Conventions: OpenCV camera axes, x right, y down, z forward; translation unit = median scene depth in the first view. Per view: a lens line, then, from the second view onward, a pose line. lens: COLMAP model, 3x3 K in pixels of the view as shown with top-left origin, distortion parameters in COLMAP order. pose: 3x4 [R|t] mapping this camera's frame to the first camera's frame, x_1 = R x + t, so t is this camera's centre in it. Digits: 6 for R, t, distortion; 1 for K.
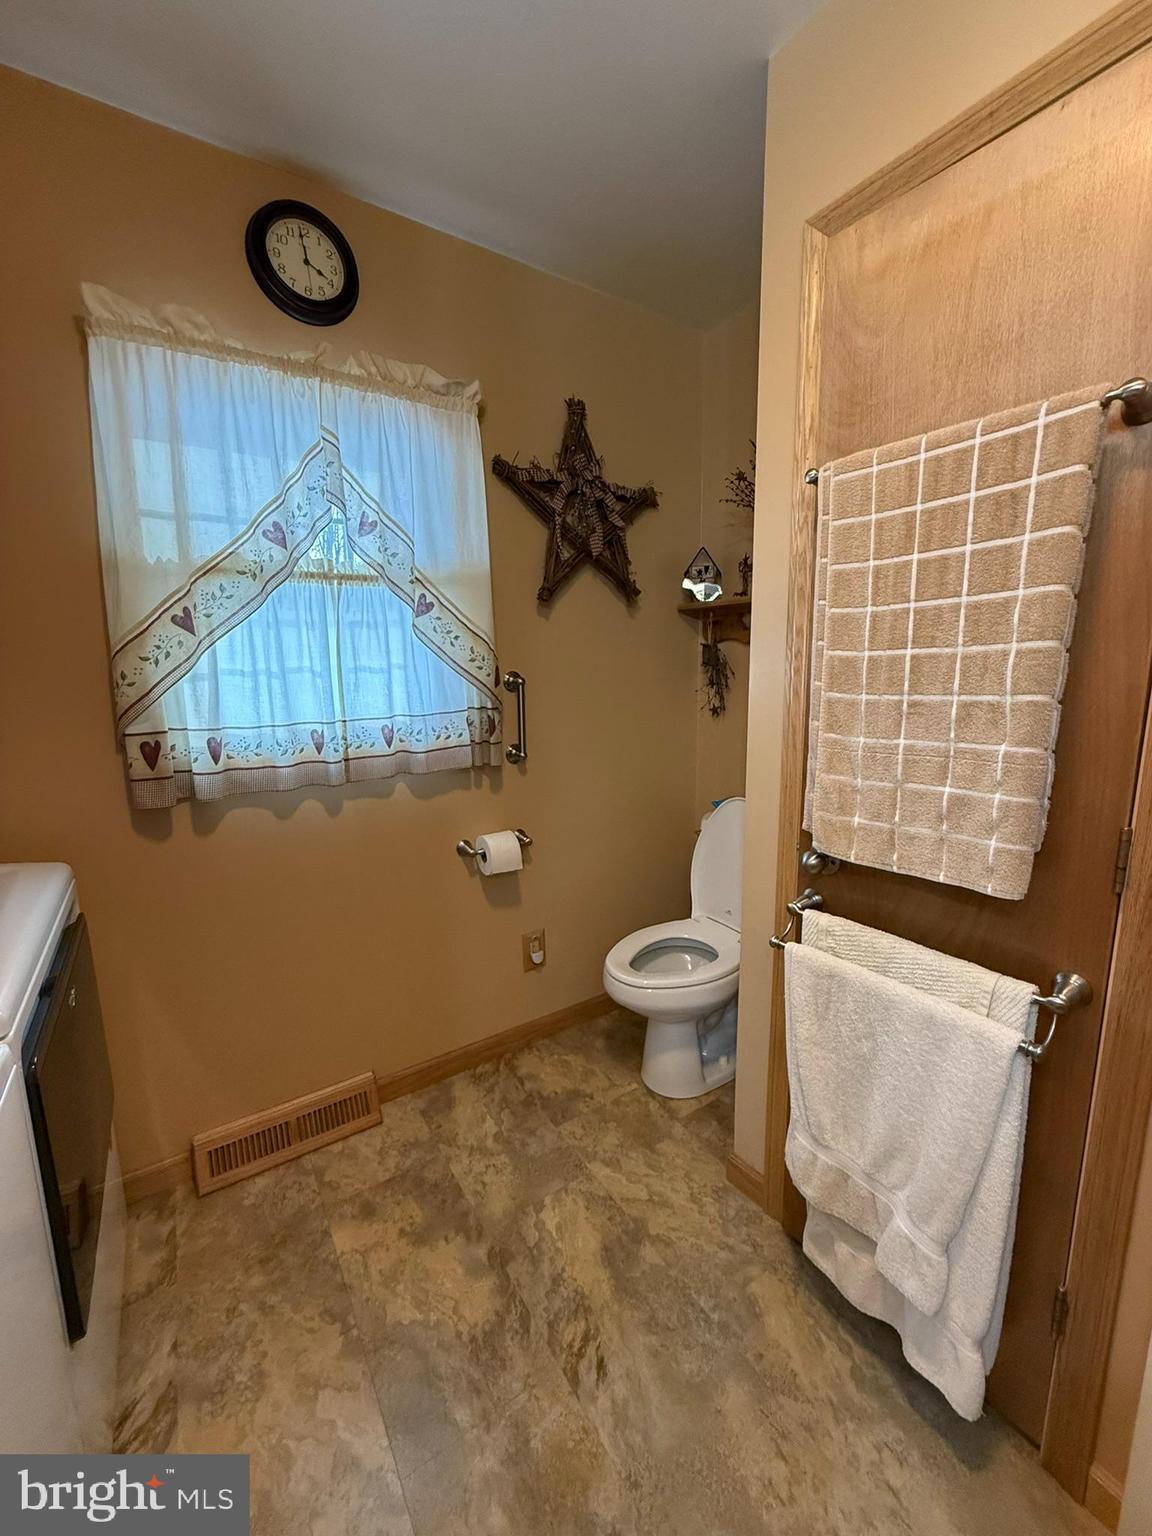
lens RADIAL K [[615.6, 0, 577.0], [0, 615.6, 760.3], [0, 0, 1]] dist [-0.000045, -0.000379]
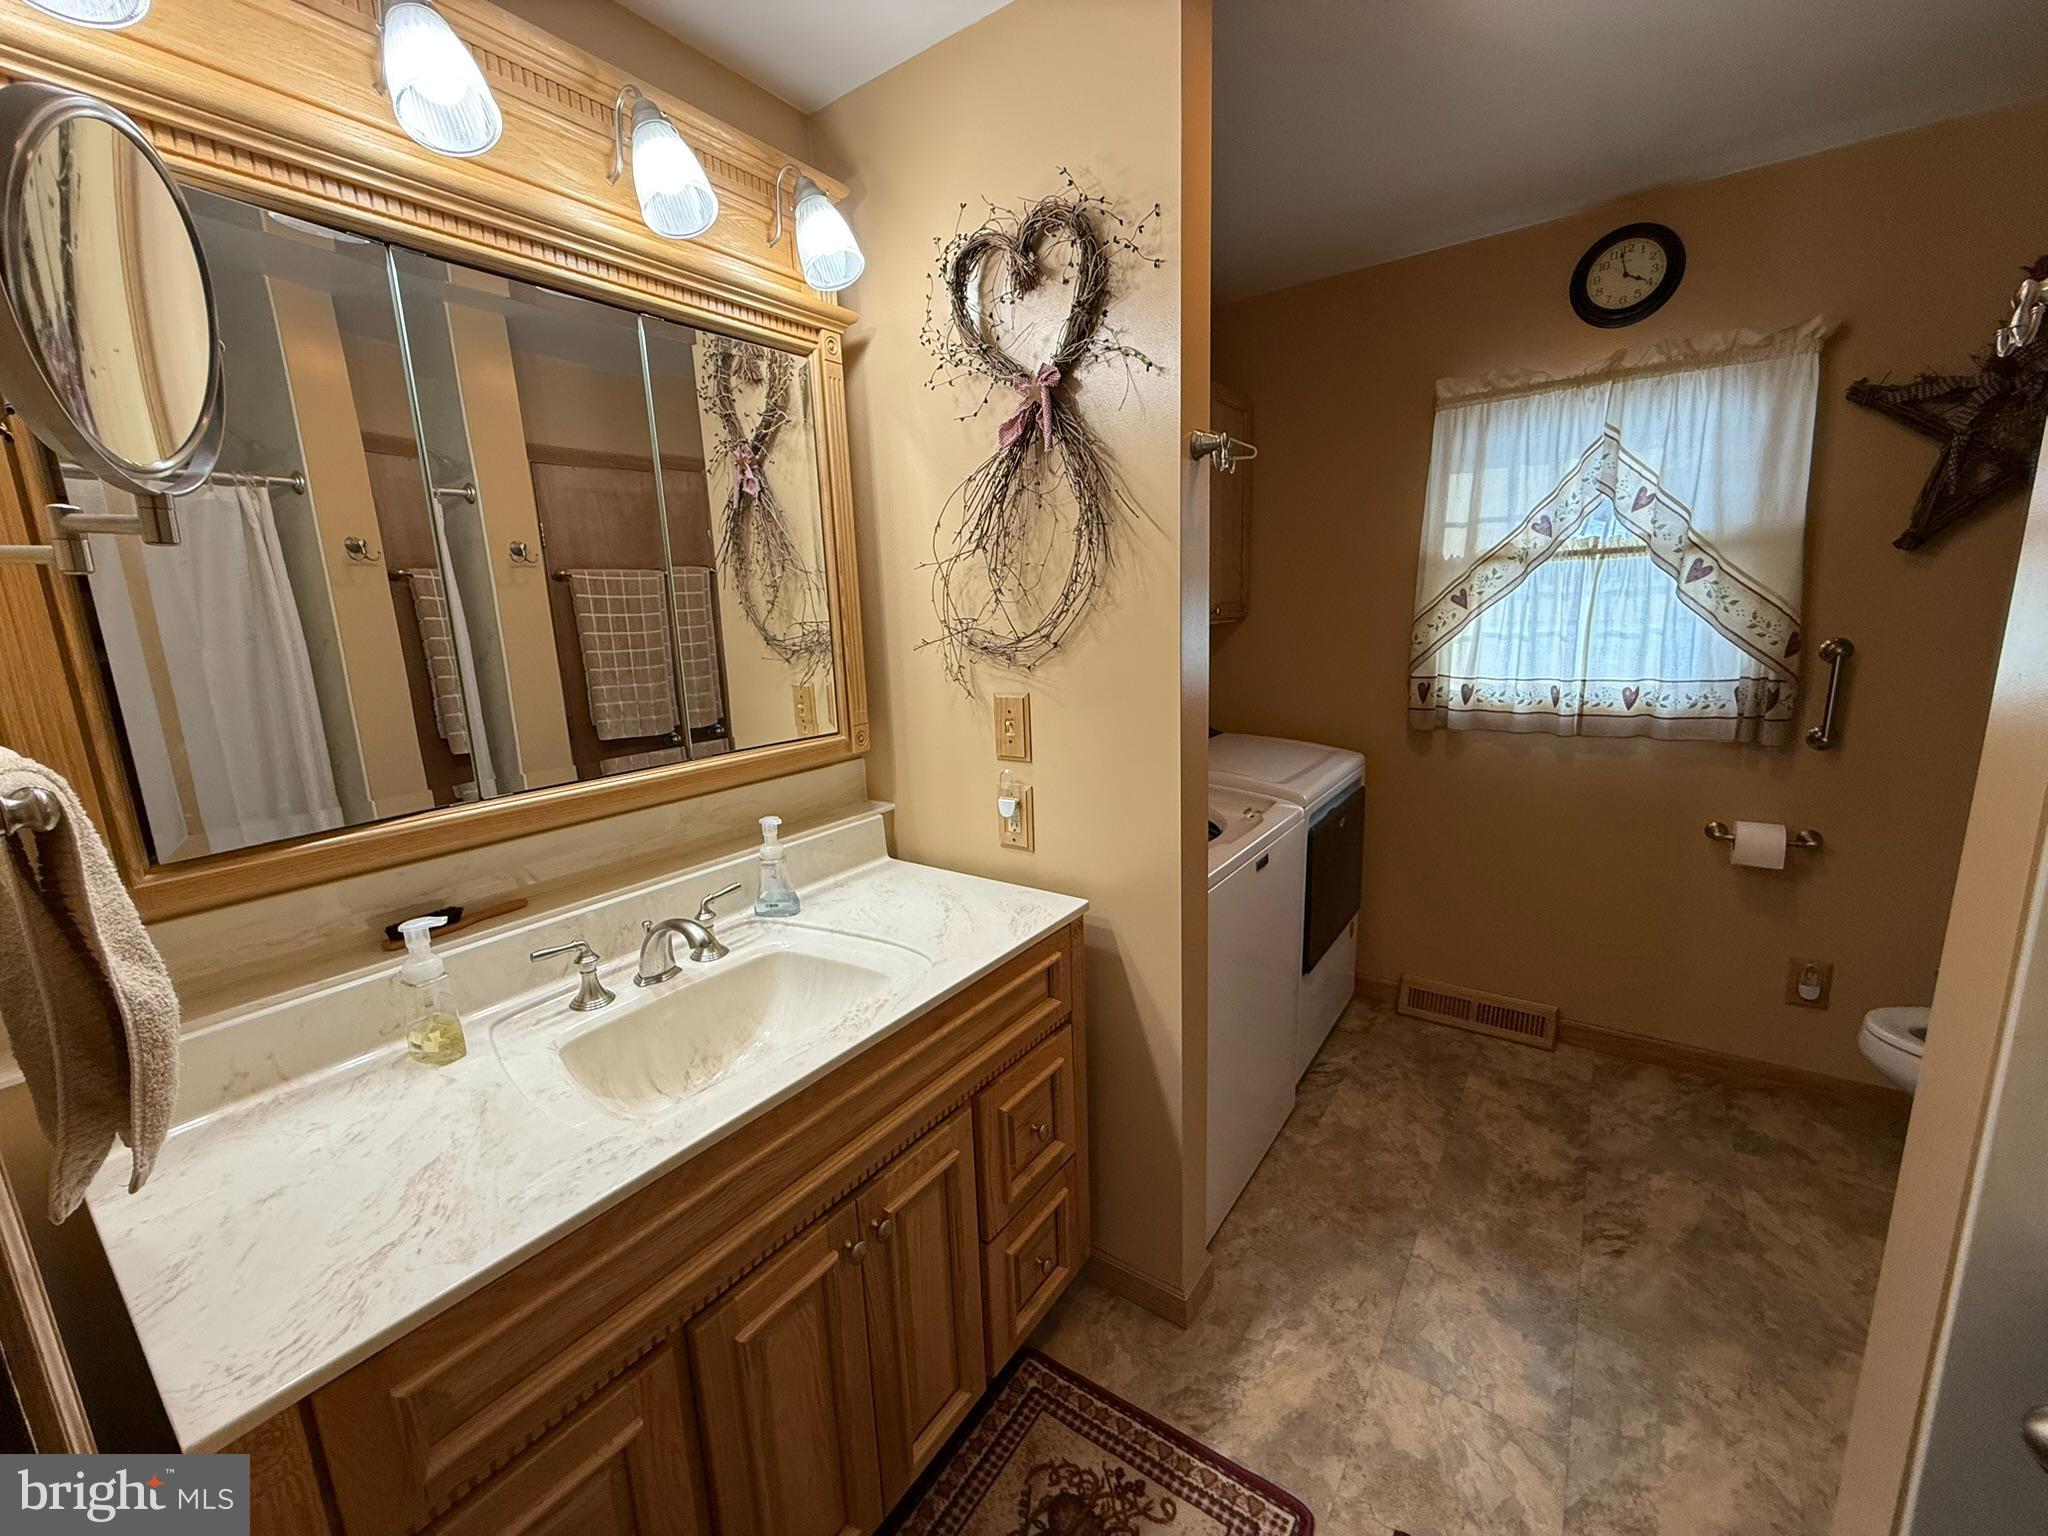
lens RADIAL K [[820.8, 0, 1017.8], [0, 820.8, 771.6], [0, 0, 1]] dist [-0.000045, -0.000379]
pose [[0.358424, 0.185173, -0.915010, 0.701643], [-0.123740, 0.980906, 0.150037, 0.002599], [0.925322, 0.059446, 0.374494, -0.542845]]
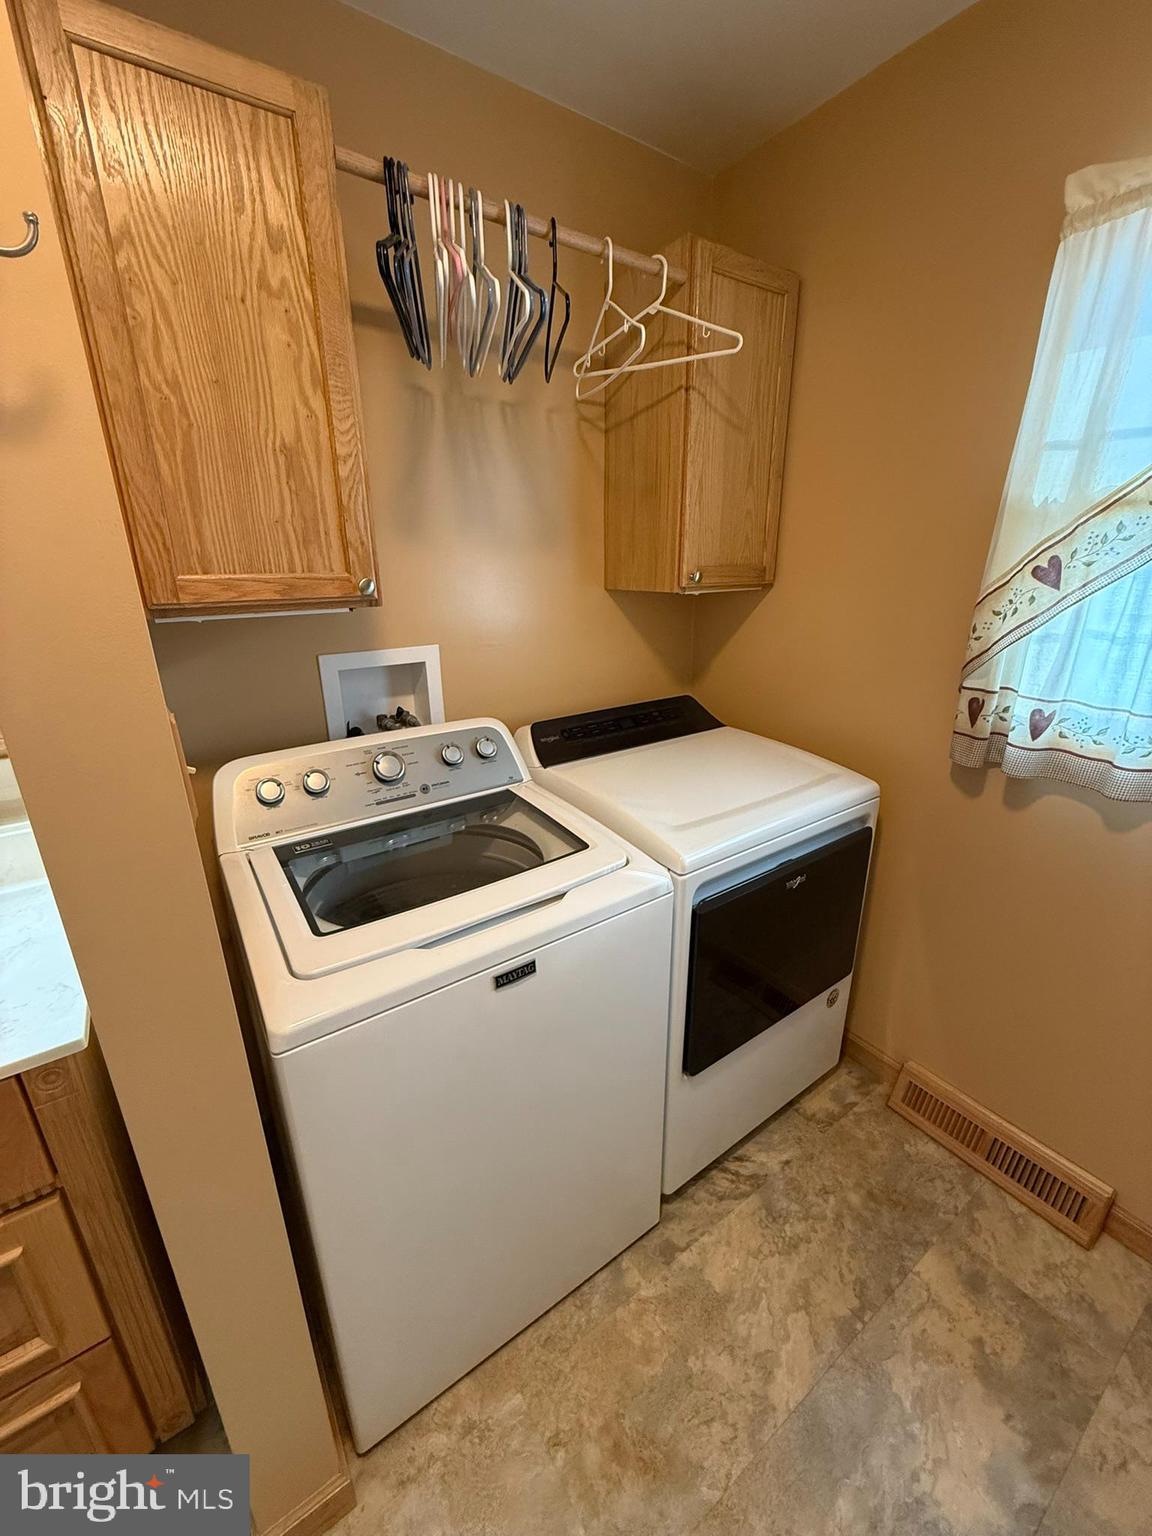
lens RADIAL K [[615.6, 0, 577.6], [0, 615.6, 761.0], [0, 0, 1]] dist [-0.000045, -0.000379]
pose [[0.026281, 0.326983, -0.944665, 0.220432], [-0.158564, 0.934391, 0.319016, -0.135700], [0.986999, 0.141406, 0.076405, 0.290898]]
